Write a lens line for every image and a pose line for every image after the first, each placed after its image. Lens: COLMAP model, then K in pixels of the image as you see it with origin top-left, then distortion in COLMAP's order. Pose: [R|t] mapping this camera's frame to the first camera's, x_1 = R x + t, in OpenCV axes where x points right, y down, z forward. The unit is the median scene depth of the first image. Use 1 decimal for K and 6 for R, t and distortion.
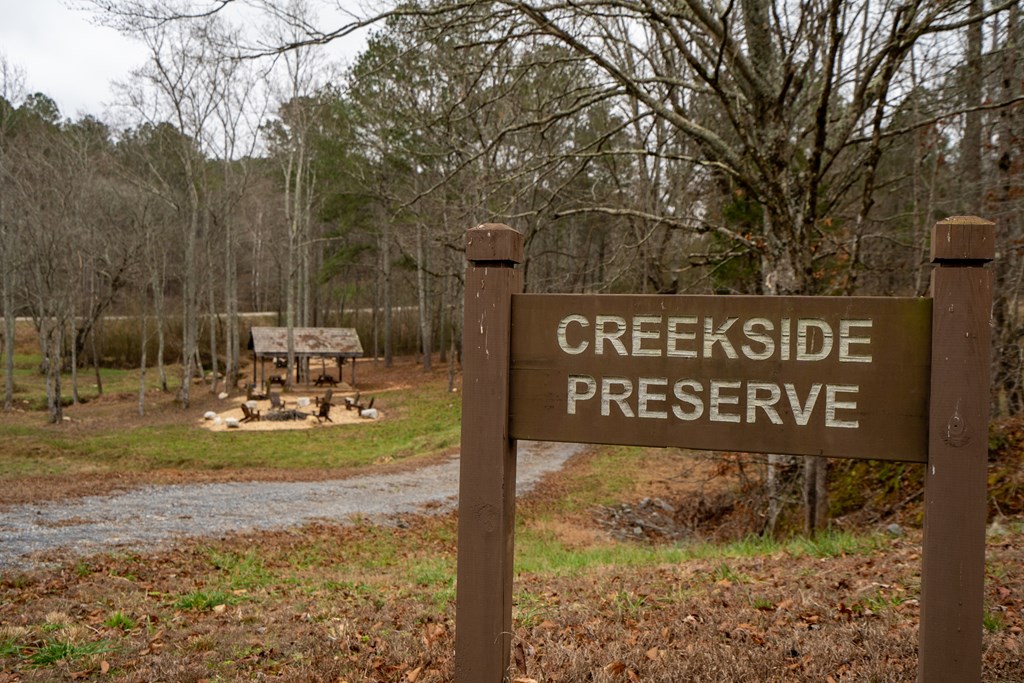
lens RADIAL K [[918.3, 0, 512.0], [0, 918.3, 341.5], [0, 0, 1]] dist [-0.000744, -0.000534]
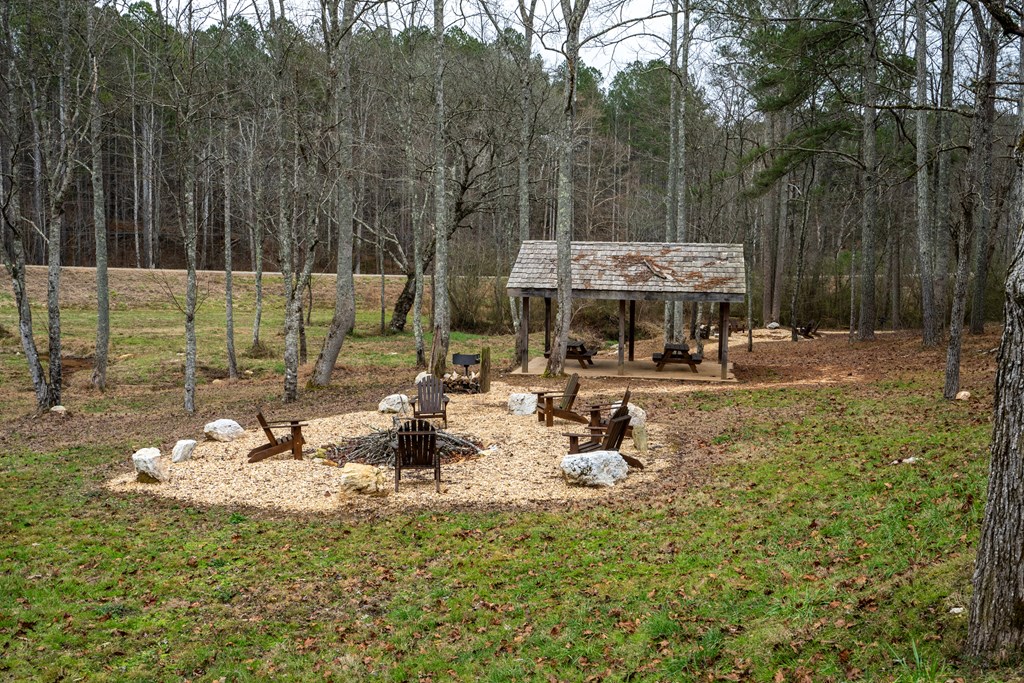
lens RADIAL K [[918.3, 0, 512.0], [0, 918.3, 341.5], [0, 0, 1]] dist [-0.000744, -0.000534]
pose [[0.838631, 0.034253, -0.543622, -0.017090], [-0.021671, 0.999329, 0.029536, 0.024305], [0.544269, -0.012989, 0.838810, 0.575376]]
